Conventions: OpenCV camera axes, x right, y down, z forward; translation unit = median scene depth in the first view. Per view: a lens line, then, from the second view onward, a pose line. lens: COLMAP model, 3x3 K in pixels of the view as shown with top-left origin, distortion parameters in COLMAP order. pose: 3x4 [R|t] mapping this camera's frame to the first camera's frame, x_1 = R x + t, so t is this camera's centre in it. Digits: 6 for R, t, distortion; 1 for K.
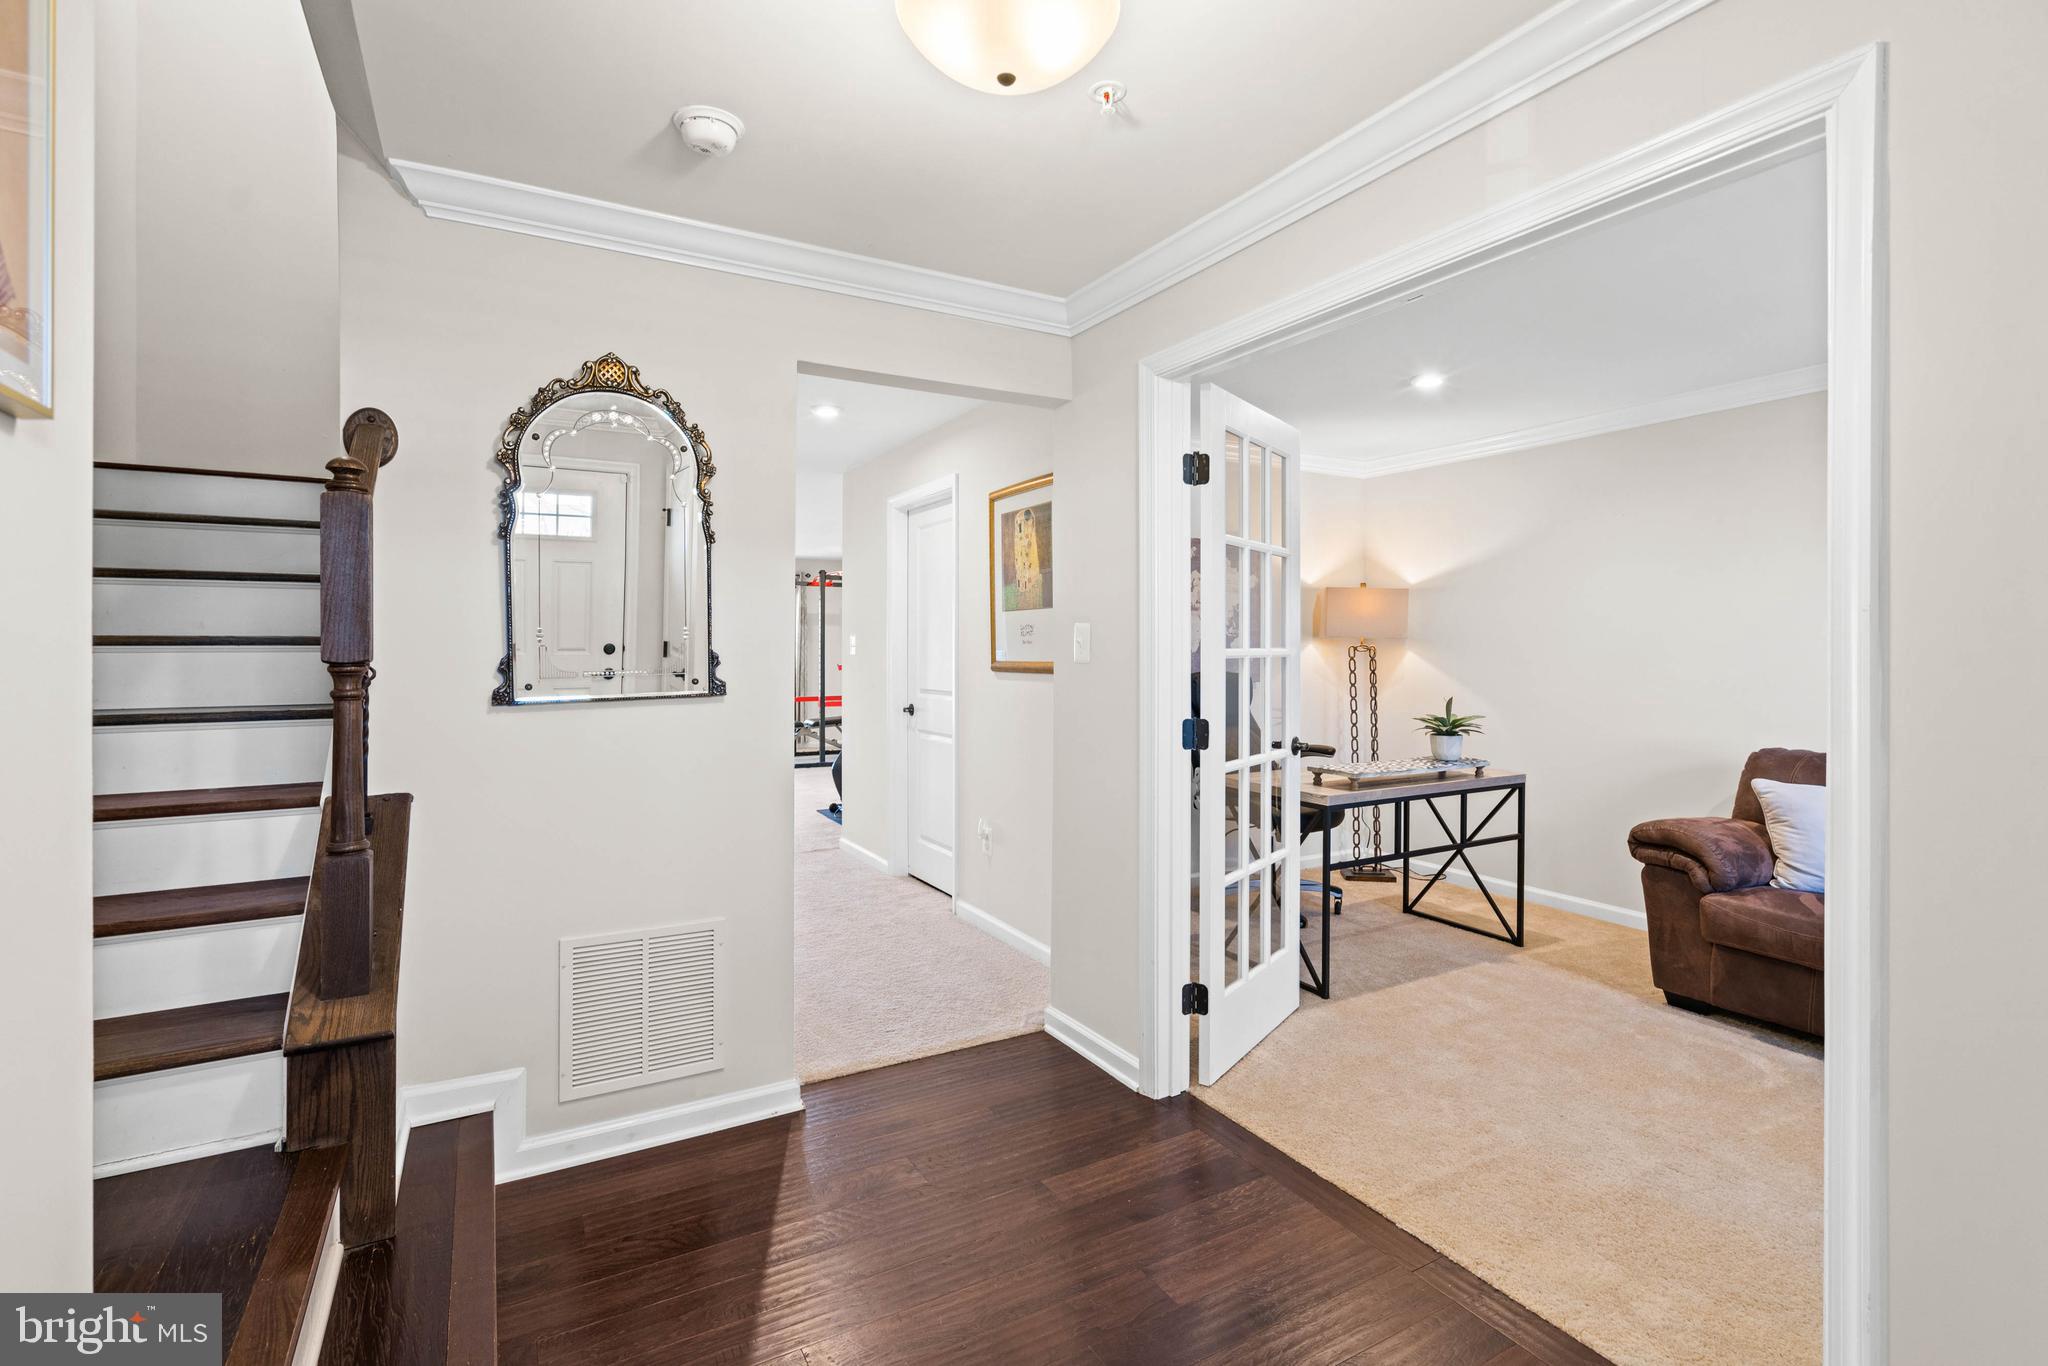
lens RADIAL K [[938.6, 0, 1034.2], [0, 938.6, 665.6], [0, 0, 1]] dist [0.000331, 0.000319]
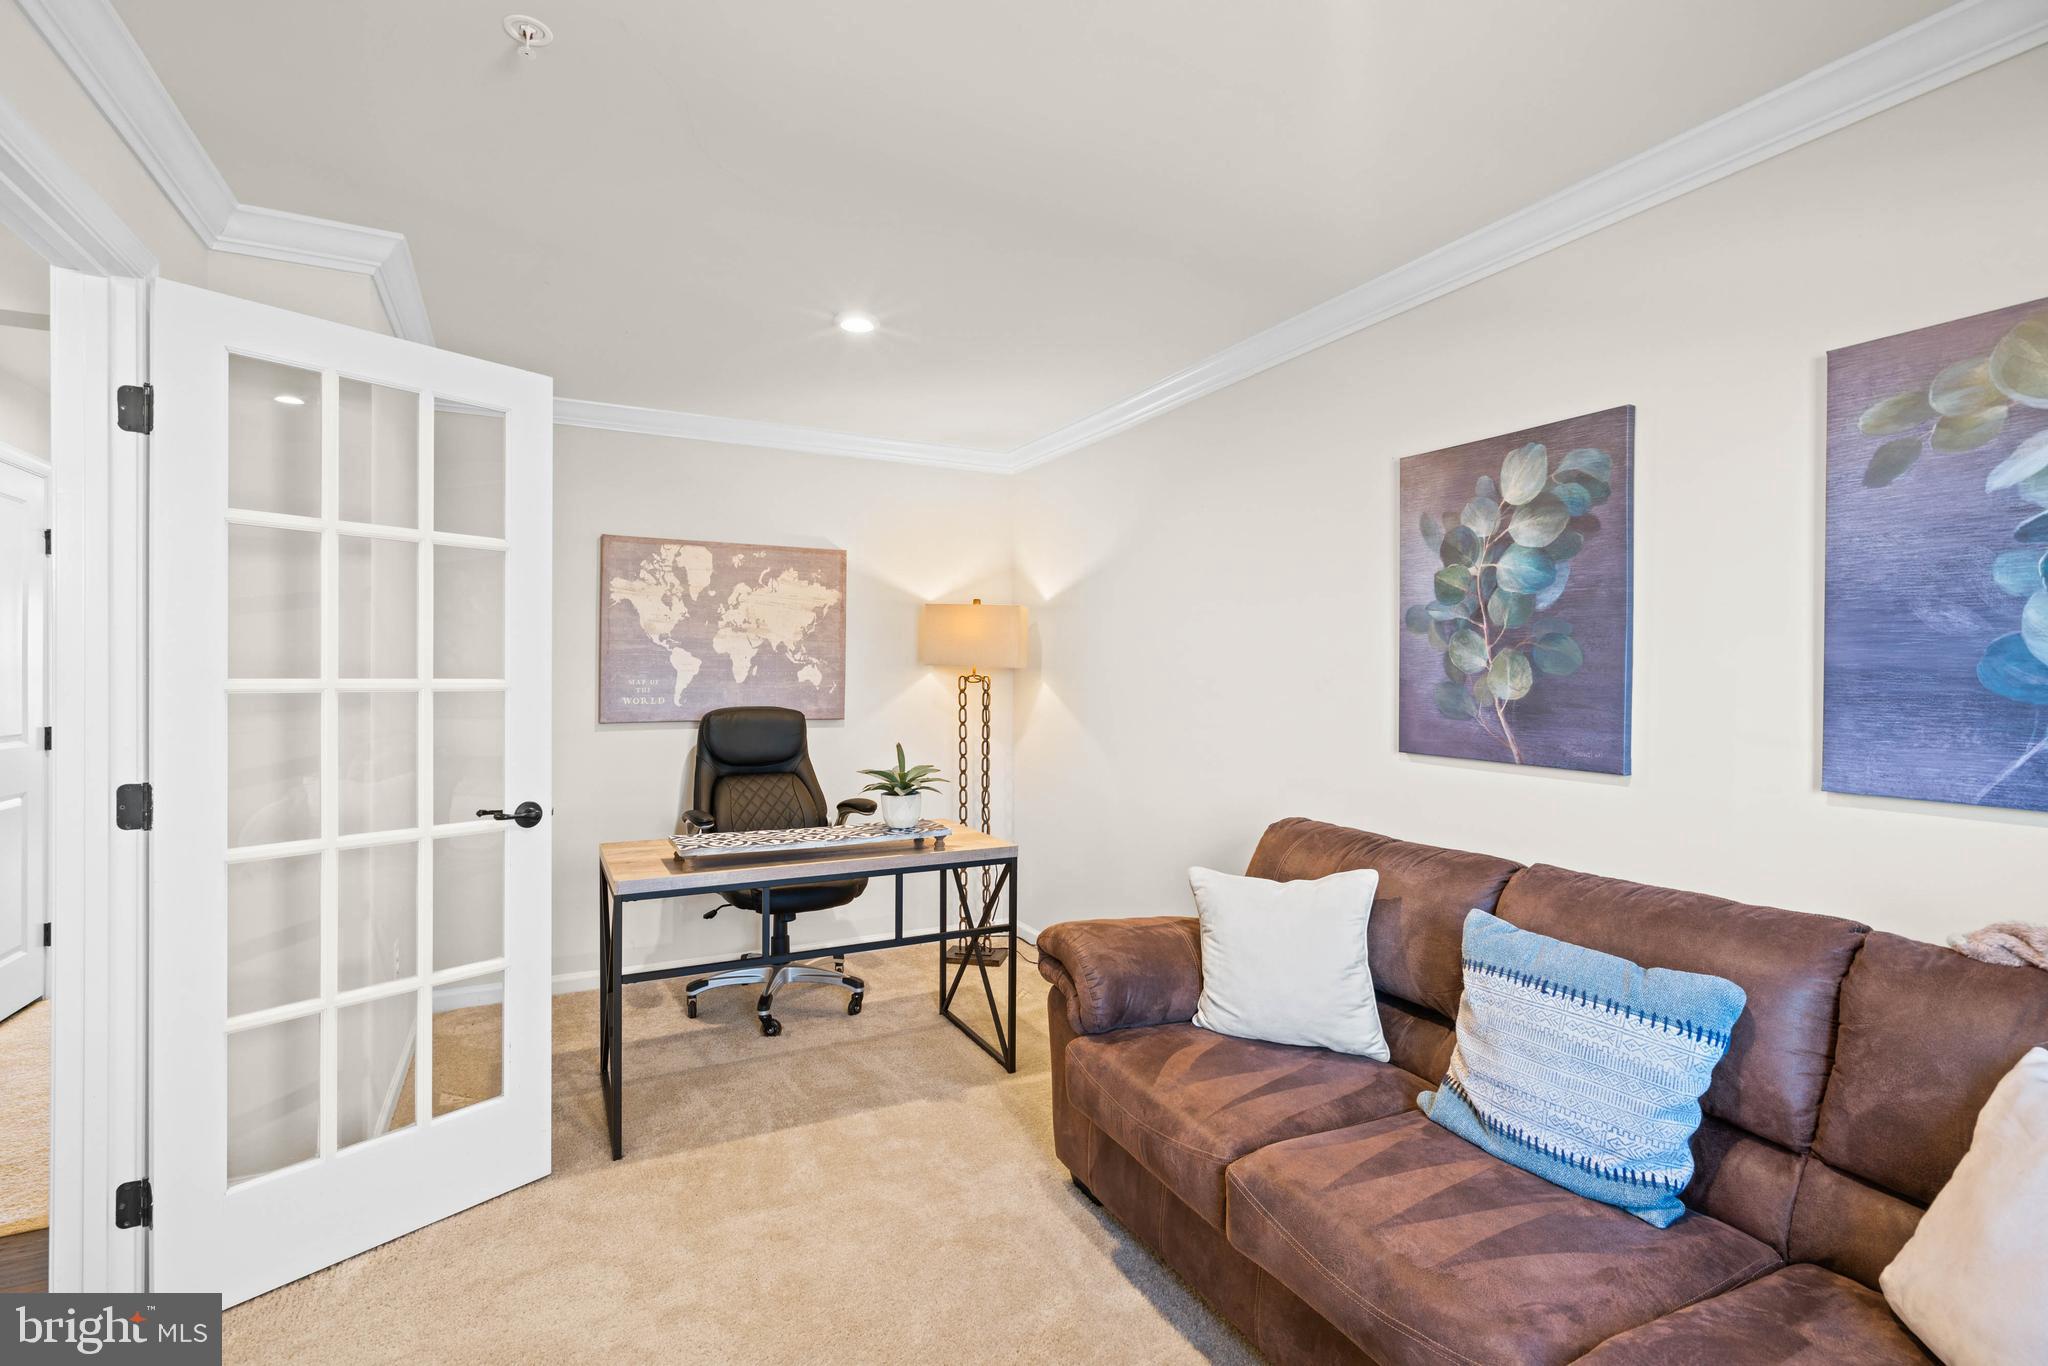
lens RADIAL K [[938.6, 0, 1013.1], [0, 938.6, 684.5], [0, 0, 1]] dist [0.000331, 0.000319]
pose [[0.999058, 0.005216, -0.043075, 0.565728], [-0.005613, 0.999943, -0.009107, -0.007900], [0.043025, 0.009341, 0.999030, 0.245707]]
